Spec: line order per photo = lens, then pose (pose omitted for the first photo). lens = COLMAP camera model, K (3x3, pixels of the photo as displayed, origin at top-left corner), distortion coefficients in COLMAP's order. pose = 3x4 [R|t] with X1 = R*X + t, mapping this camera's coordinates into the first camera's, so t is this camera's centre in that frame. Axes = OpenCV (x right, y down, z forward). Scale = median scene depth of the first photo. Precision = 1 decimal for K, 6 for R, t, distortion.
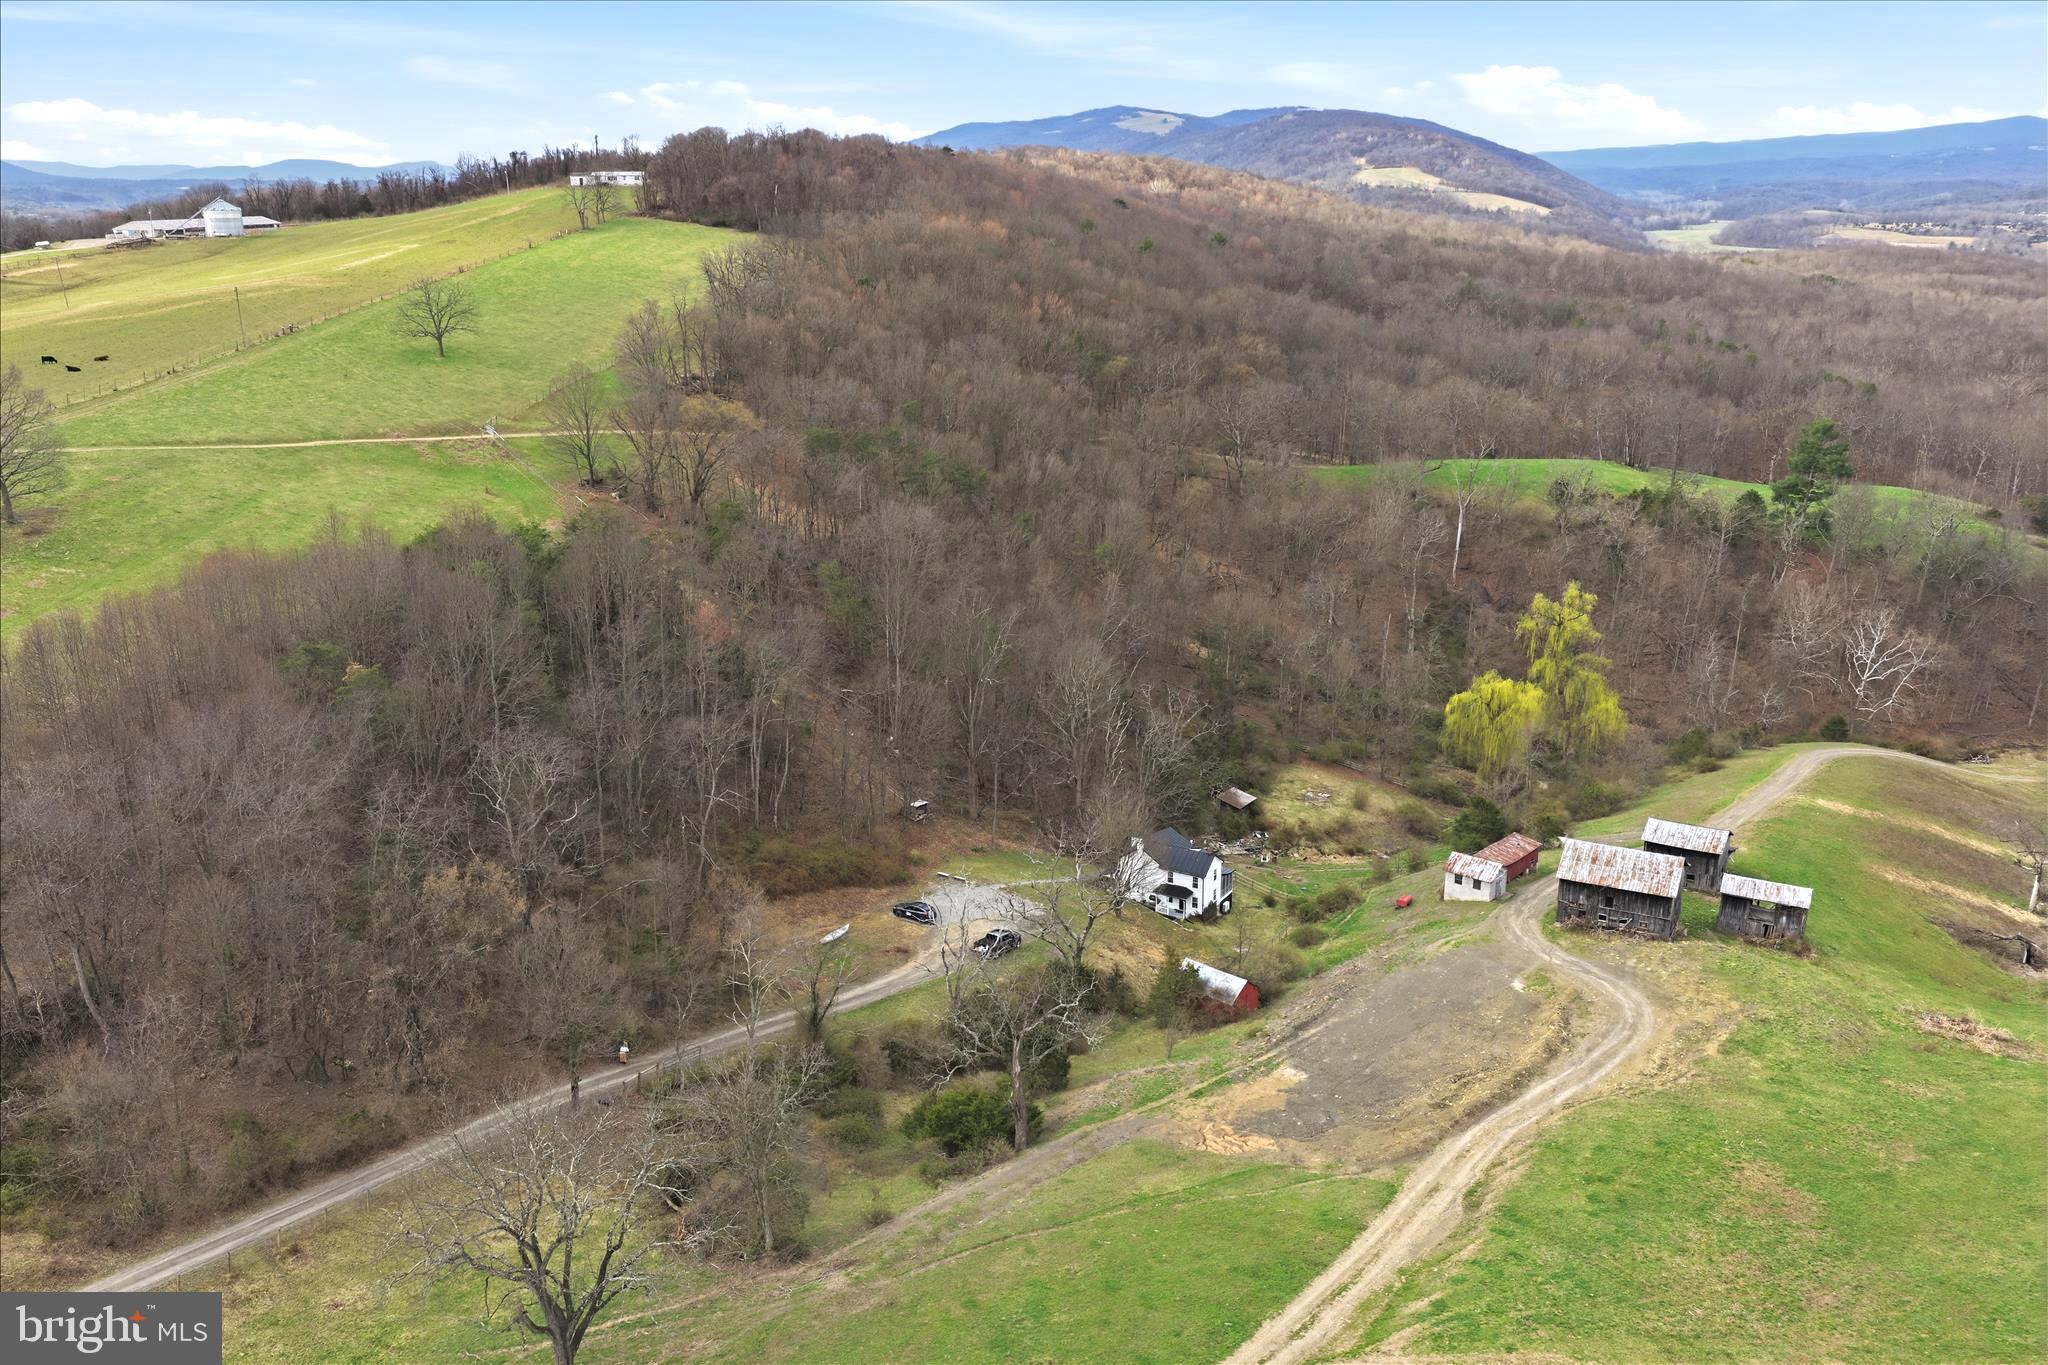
lens RADIAL K [[1685.9, 0, 1030.6], [0, 1685.9, 682.8], [0, 0, 1]] dist [-0.012562, 0.026607]
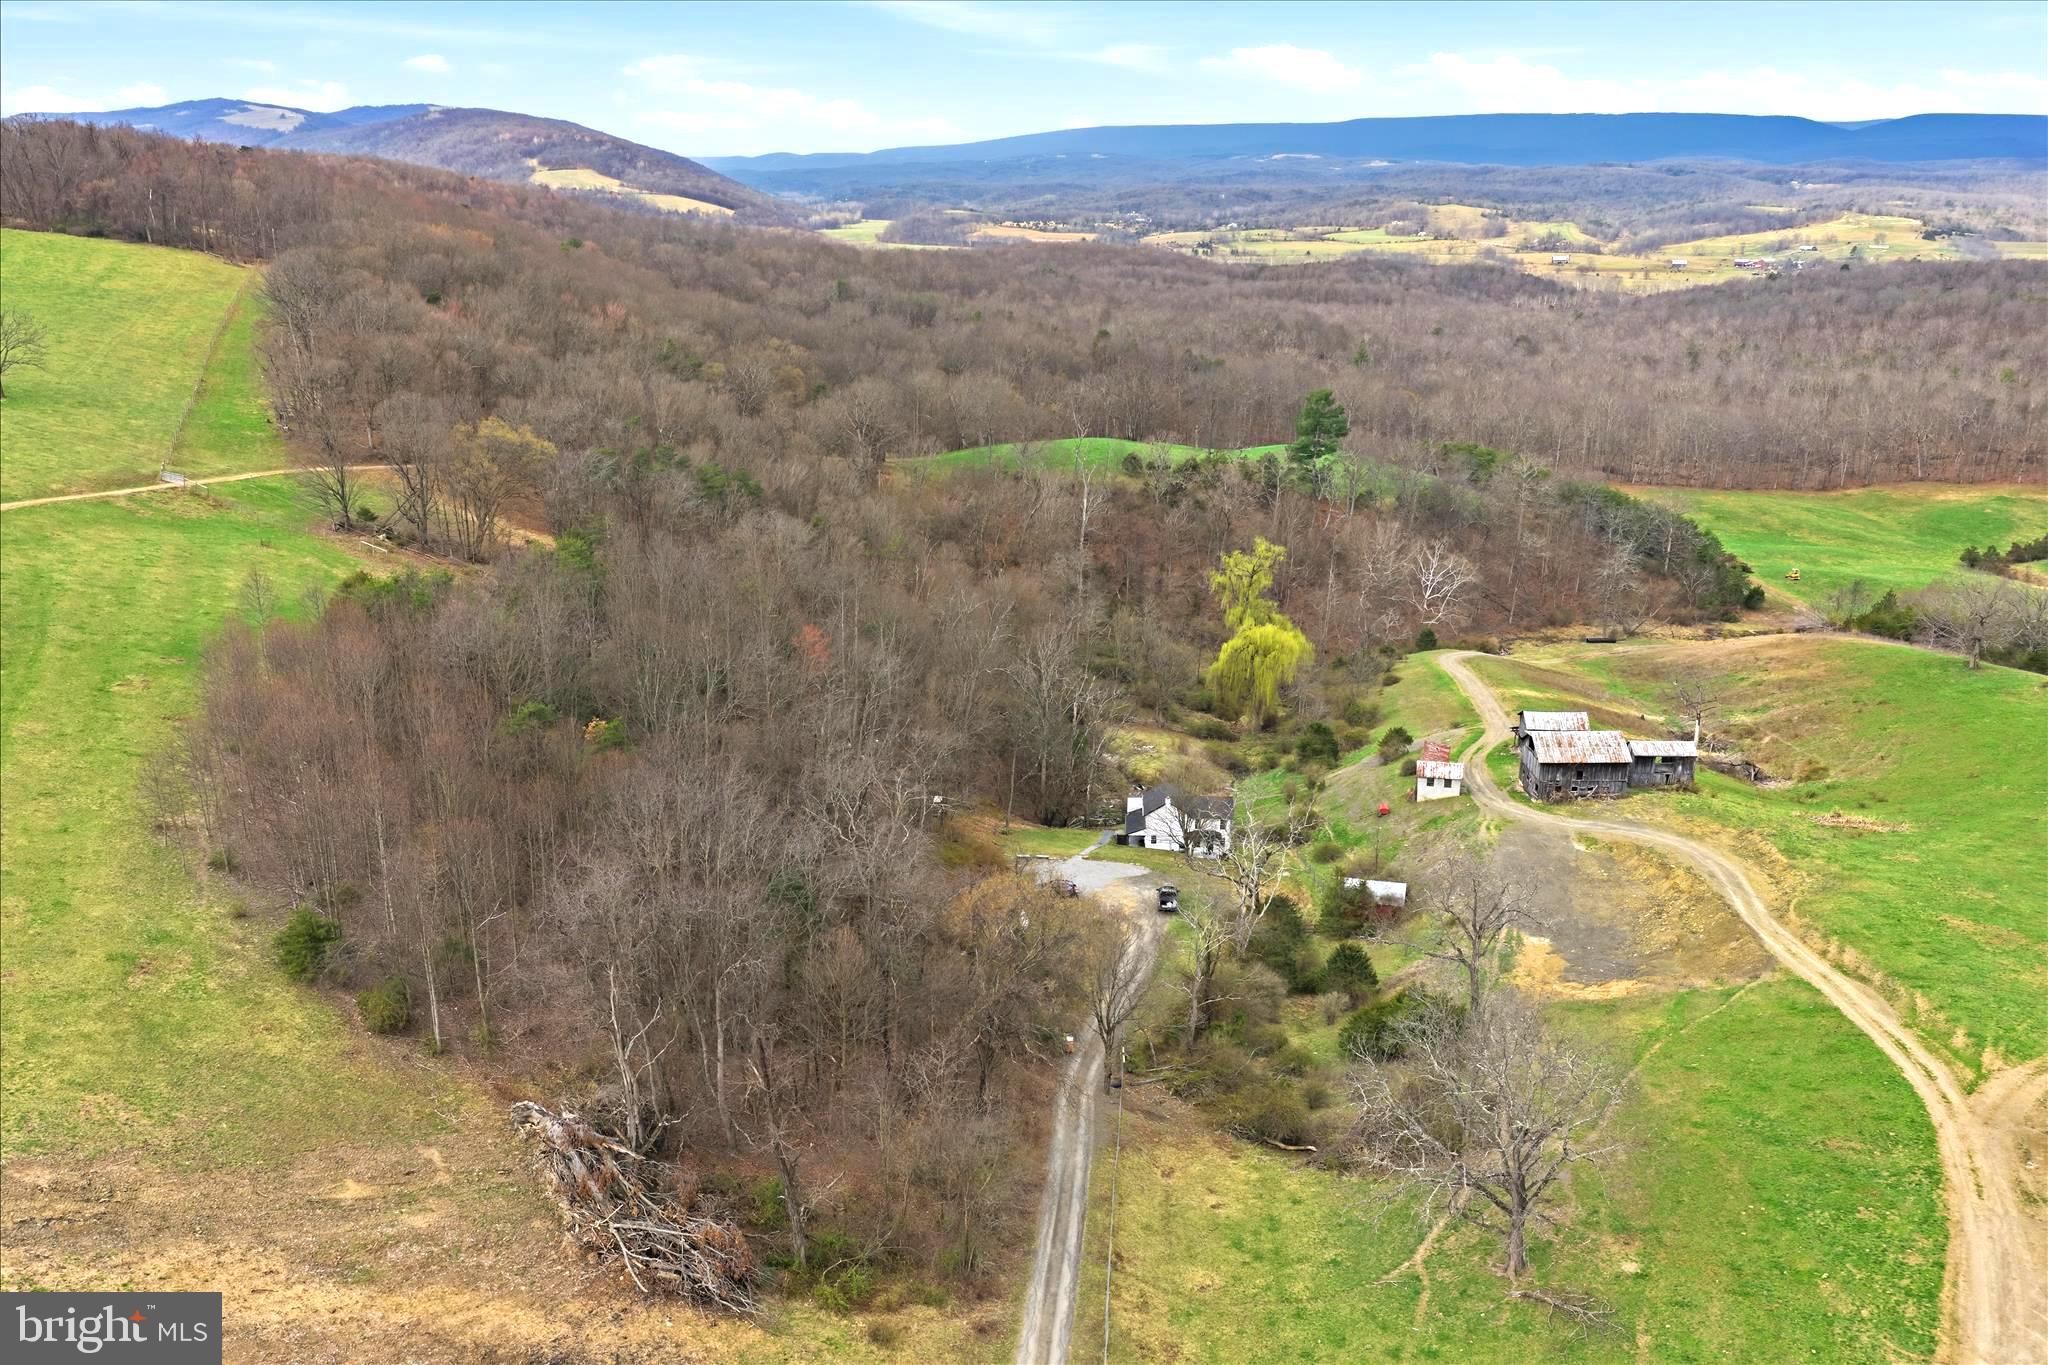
lens RADIAL K [[1685.9, 0, 1032.9], [0, 1685.9, 680.8], [0, 0, 1]] dist [-0.012562, 0.026607]
pose [[0.888160, -0.127597, 0.441464, -0.258939], [0.128430, 0.991319, 0.028141, -0.011609], [-0.441222, 0.031704, 0.896838, 0.031841]]
